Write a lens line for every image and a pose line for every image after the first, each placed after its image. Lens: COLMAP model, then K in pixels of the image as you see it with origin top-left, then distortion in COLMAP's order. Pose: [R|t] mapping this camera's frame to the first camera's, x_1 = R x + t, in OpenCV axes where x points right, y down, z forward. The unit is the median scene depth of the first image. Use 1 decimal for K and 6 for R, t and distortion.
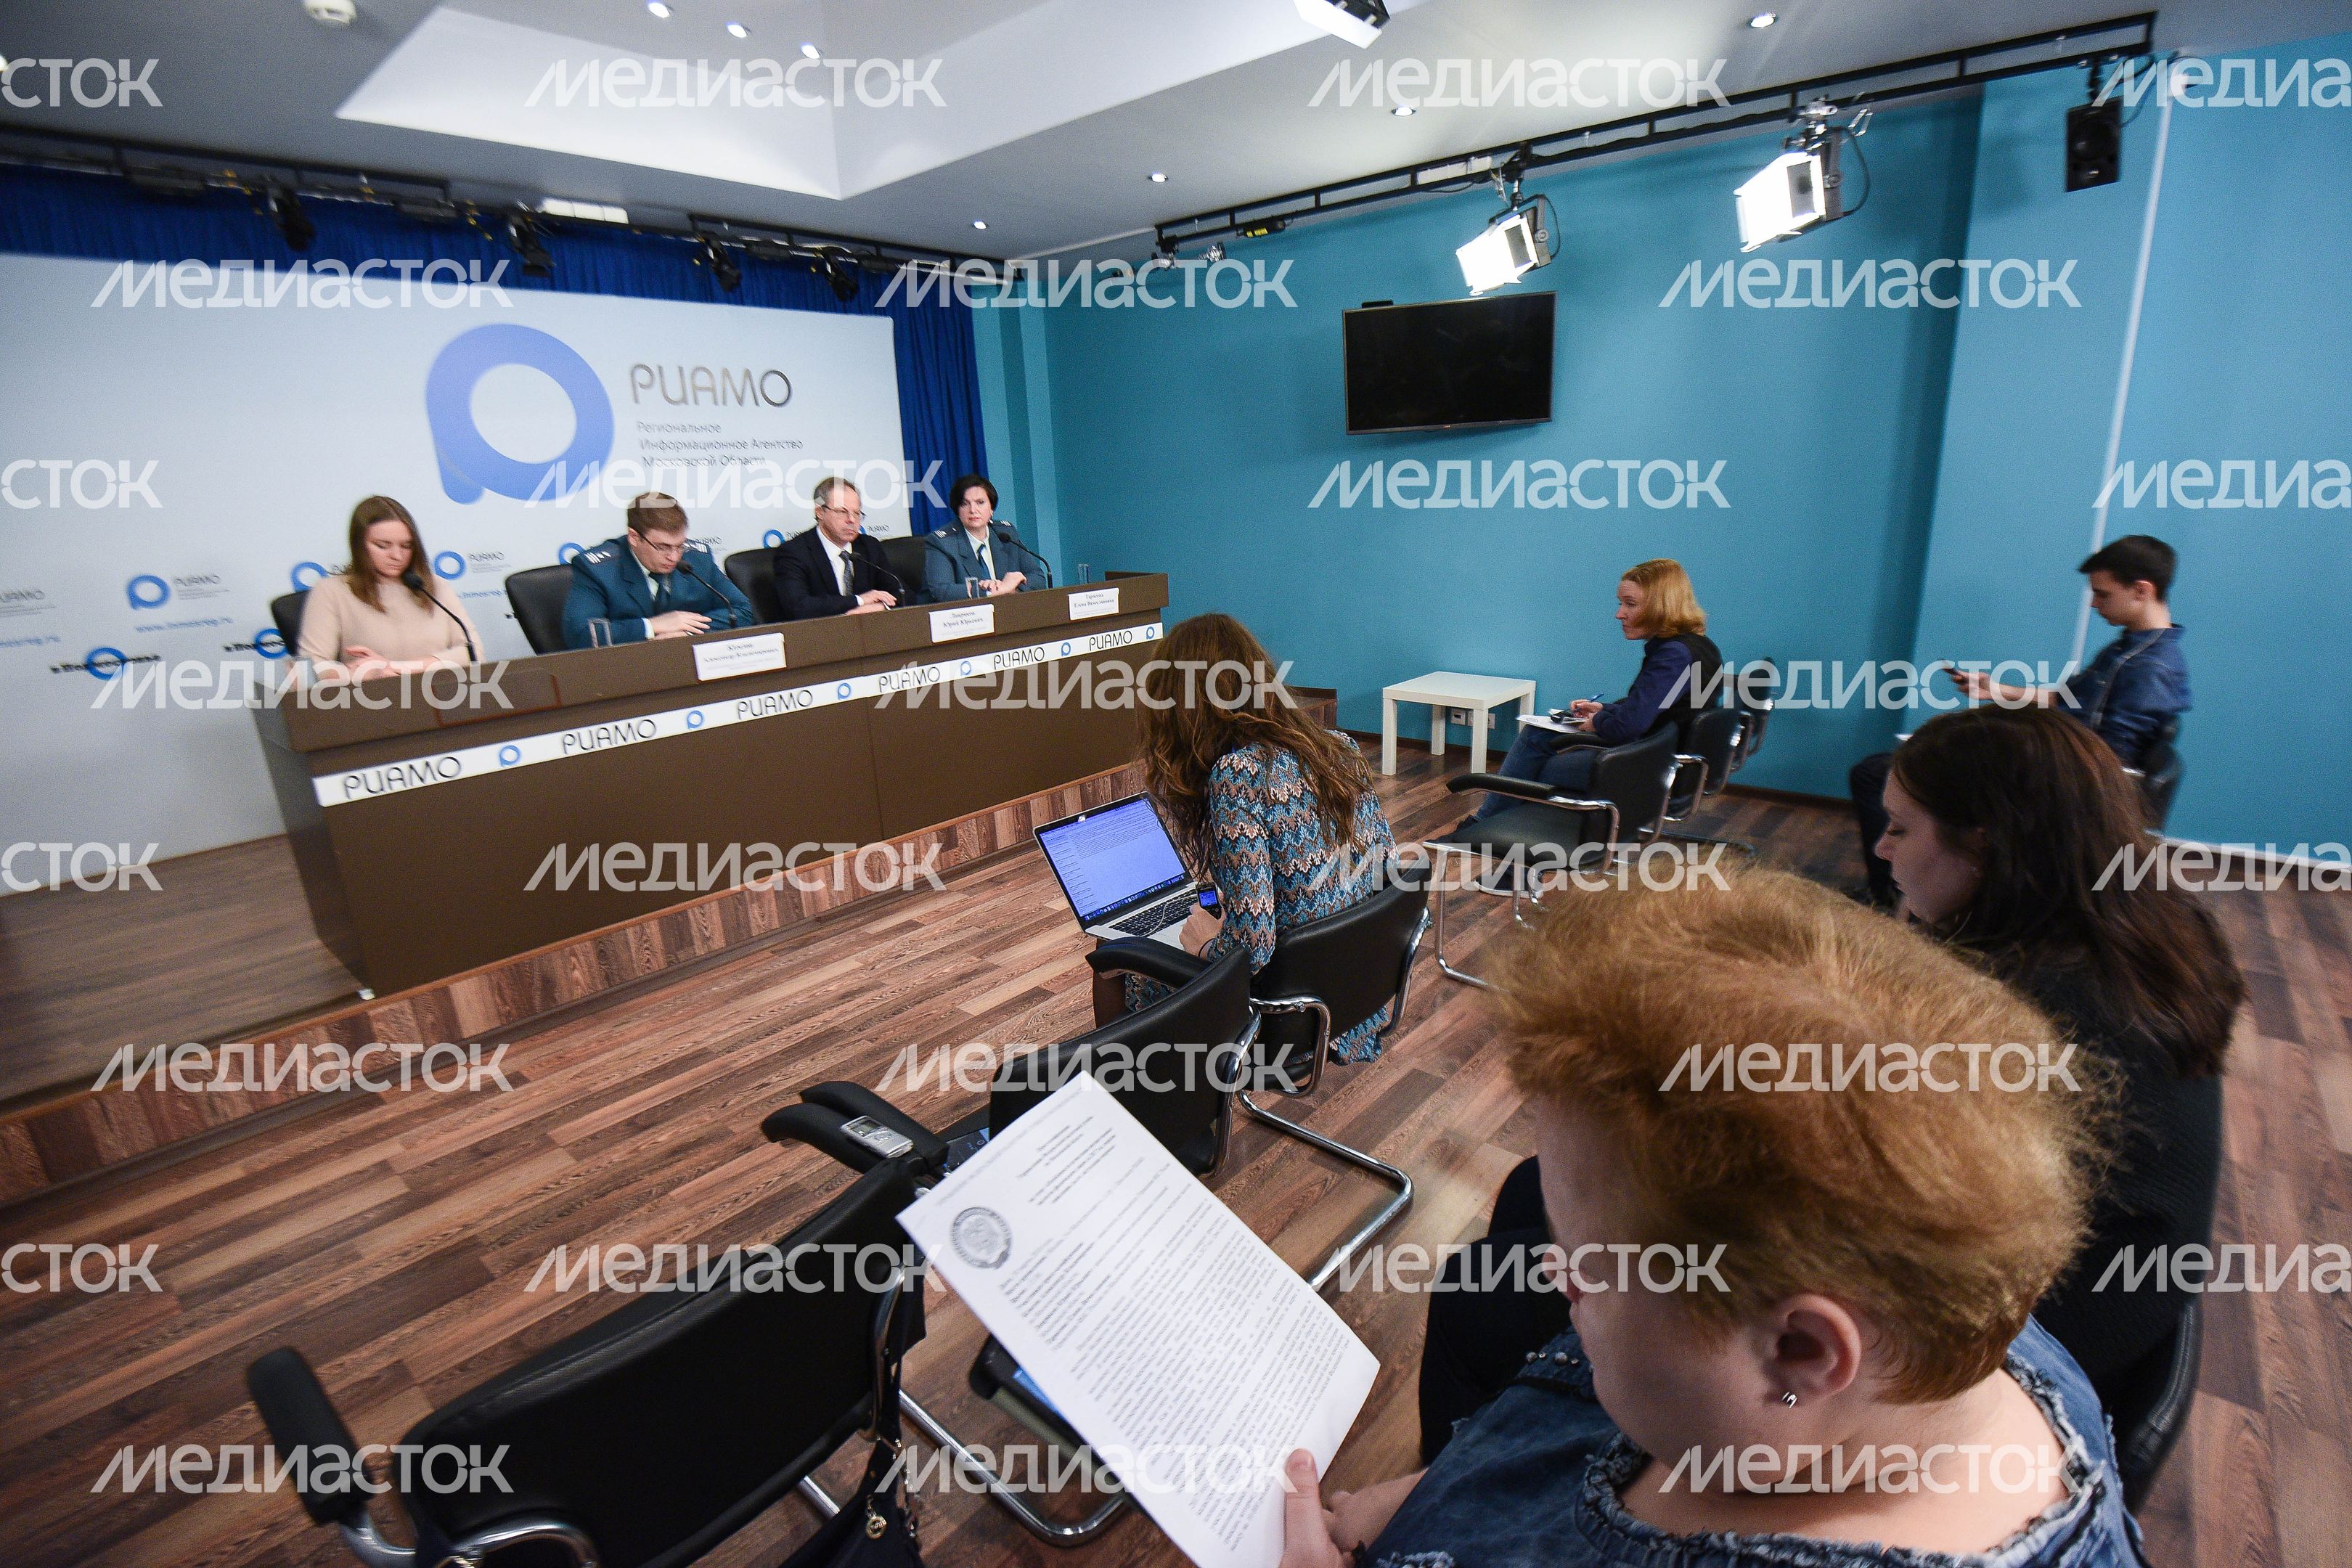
lens RADIAL K [[1068.8, 0, 1202.0], [0, 1068.8, 801.4], [0, 0, 1]] dist [-0.004300, -0.023459]
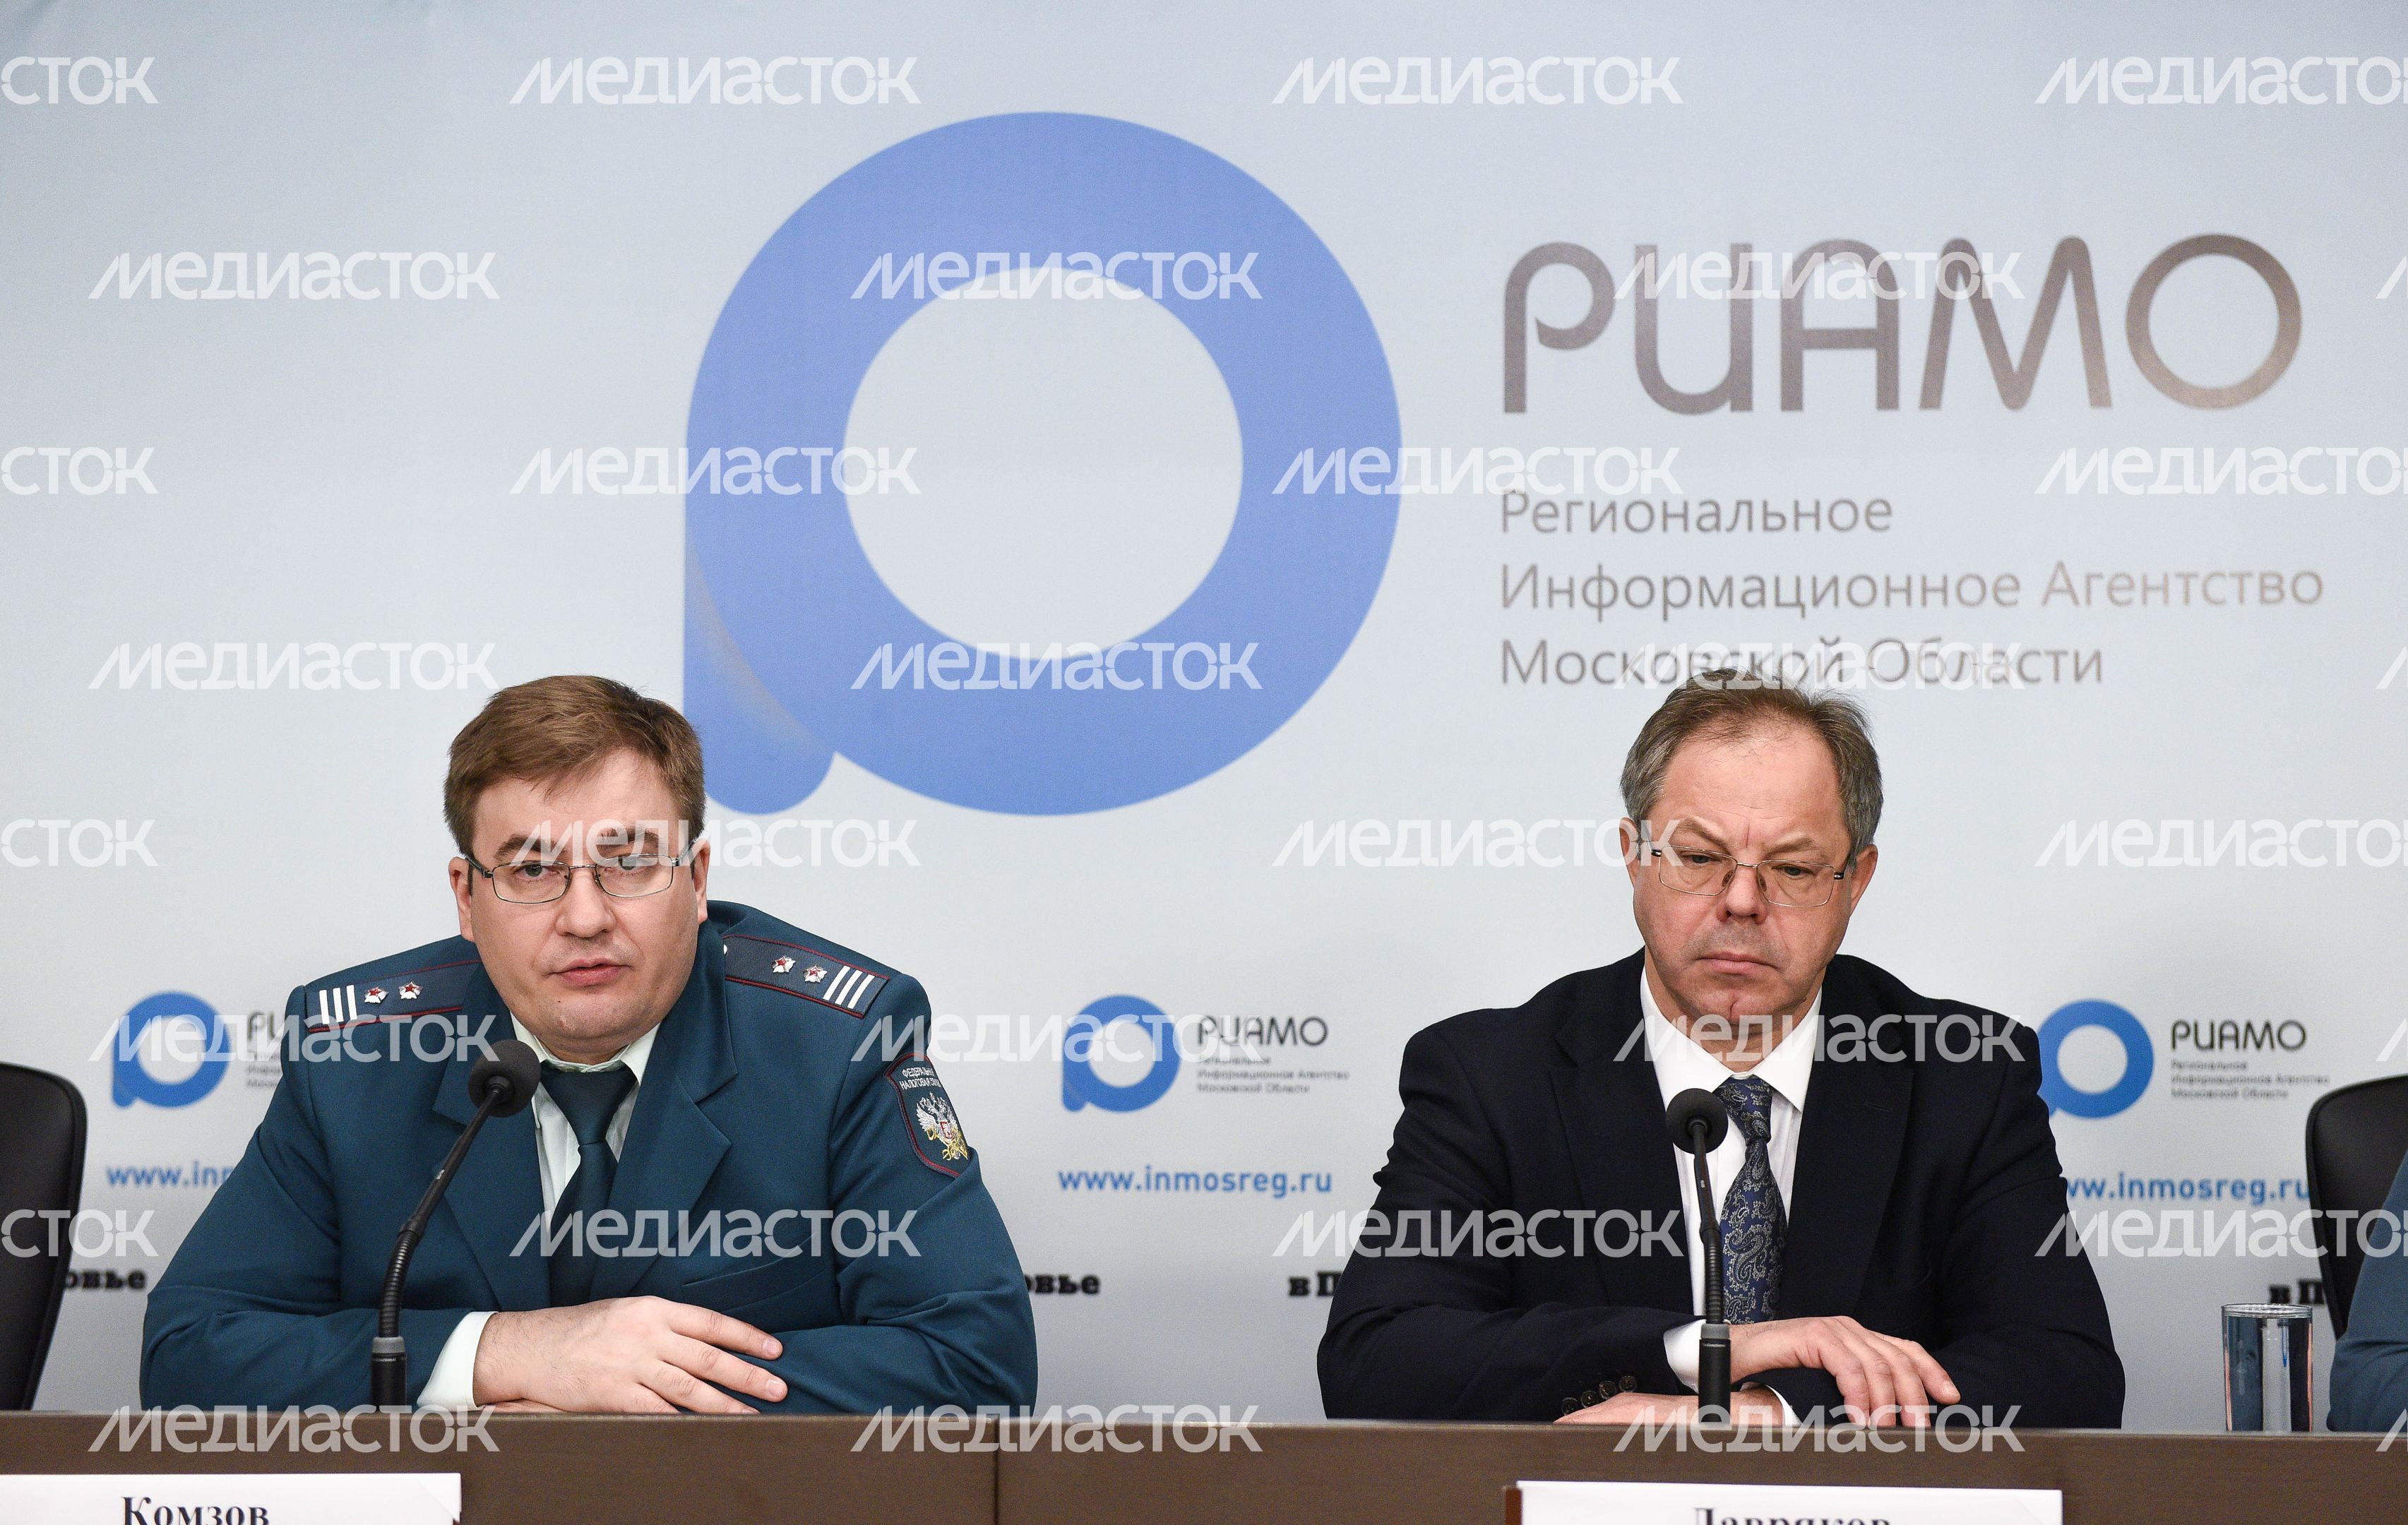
lens RADIAL K [[4410.9, 0, 1207.0], [0, 4410.9, 738.2], [0, 0, 1]] dist [0.137283, -0.242724]
pose [[0.595864, -0.011049, -0.803009, 0.260676], [-0.253533, 0.946182, -0.201150, -0.162154], [0.762015, 0.323448, 0.560994, 0.686179]]
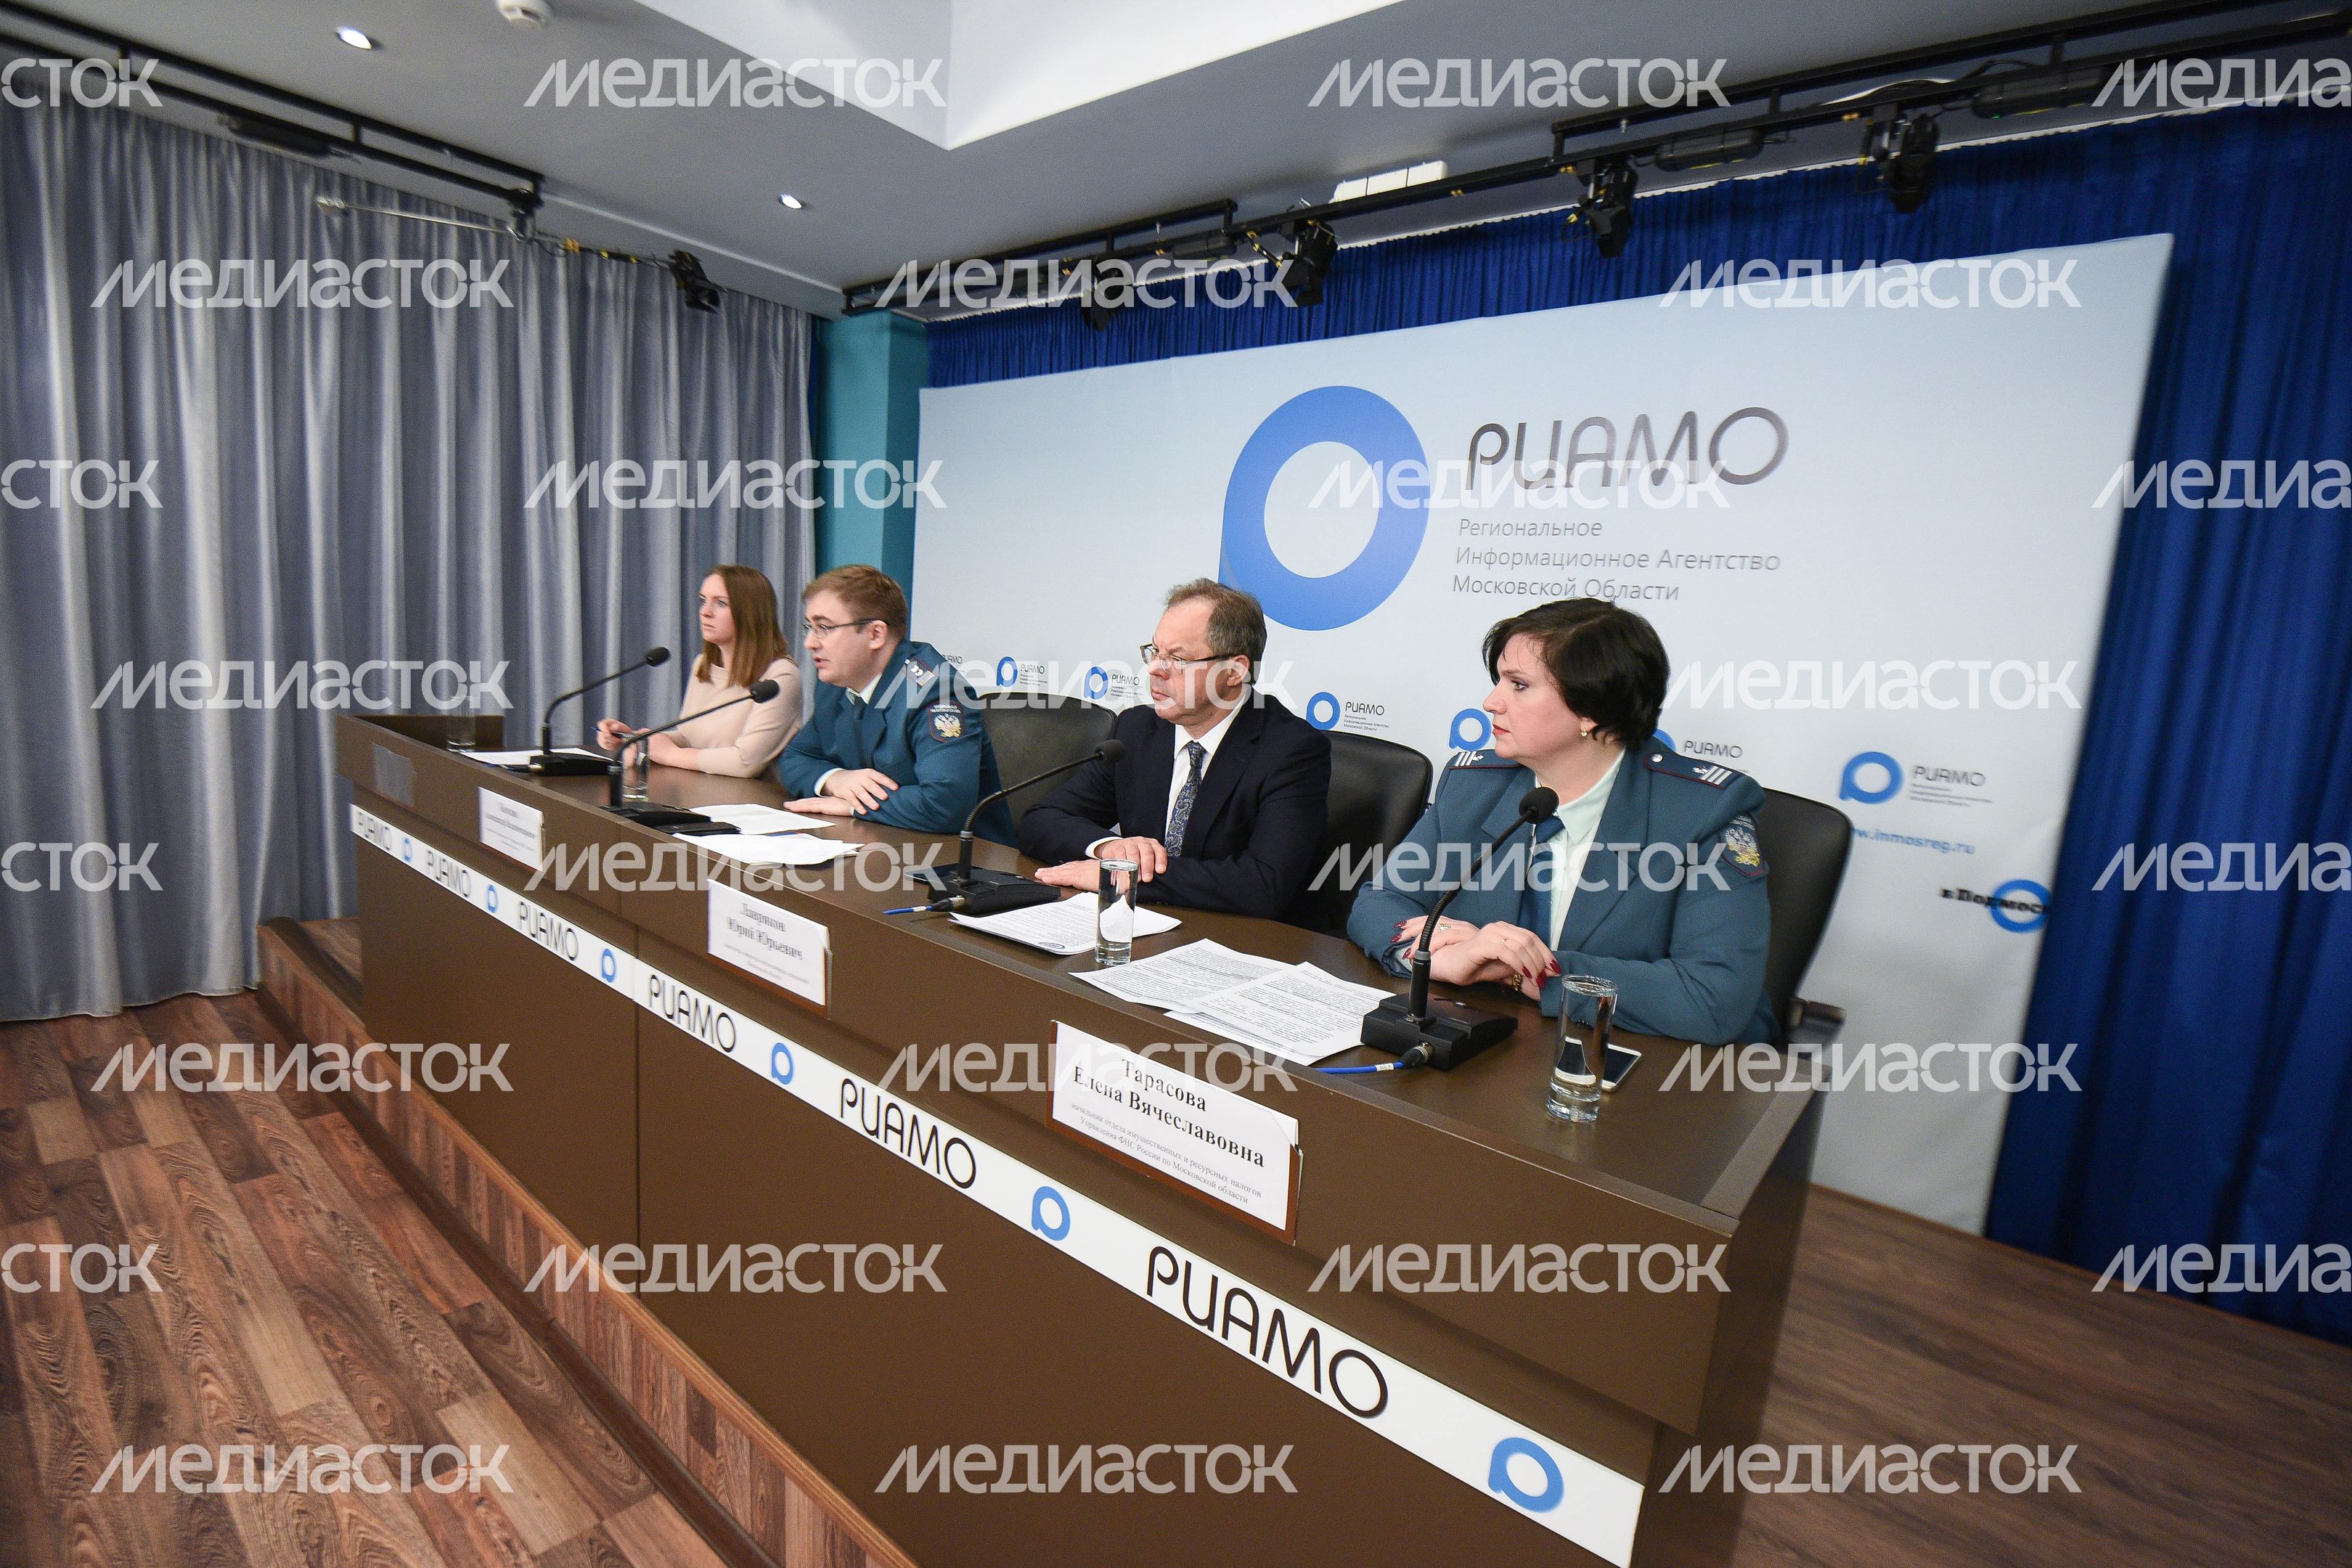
lens RADIAL K [[1068.8, 0, 1202.0], [0, 1068.8, 801.4], [0, 0, 1]] dist [-0.004300, -0.023459]
pose [[0.019499, 0.181982, -0.983109, 0.140081], [-0.366780, 0.916042, 0.162292, -0.386036], [0.930103, 0.357420, 0.084610, 1.318058]]
